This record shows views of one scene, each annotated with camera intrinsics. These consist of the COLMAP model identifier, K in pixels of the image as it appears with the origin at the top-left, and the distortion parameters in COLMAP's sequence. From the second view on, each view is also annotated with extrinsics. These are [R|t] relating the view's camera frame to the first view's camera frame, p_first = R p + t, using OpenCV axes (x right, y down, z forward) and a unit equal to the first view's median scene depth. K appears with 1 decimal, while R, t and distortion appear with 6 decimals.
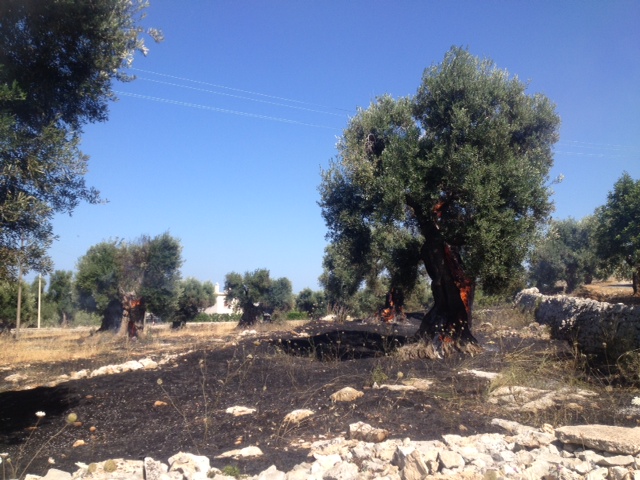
lens RADIAL K [[605.9, 0, 320.8], [0, 605.9, 249.8], [0, 0, 1]] dist [0.131477, -0.251831]
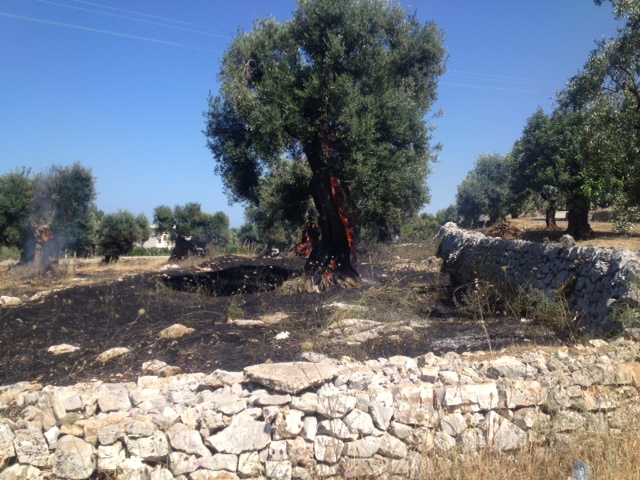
lens RADIAL K [[605.9, 0, 320.8], [0, 605.9, 249.8], [0, 0, 1]] dist [0.131477, -0.251831]
pose [[0.996566, -0.001179, 0.082792, 0.109631], [-0.007794, 0.994123, 0.107973, -0.000226], [-0.082433, -0.108247, 0.990700, 0.013047]]
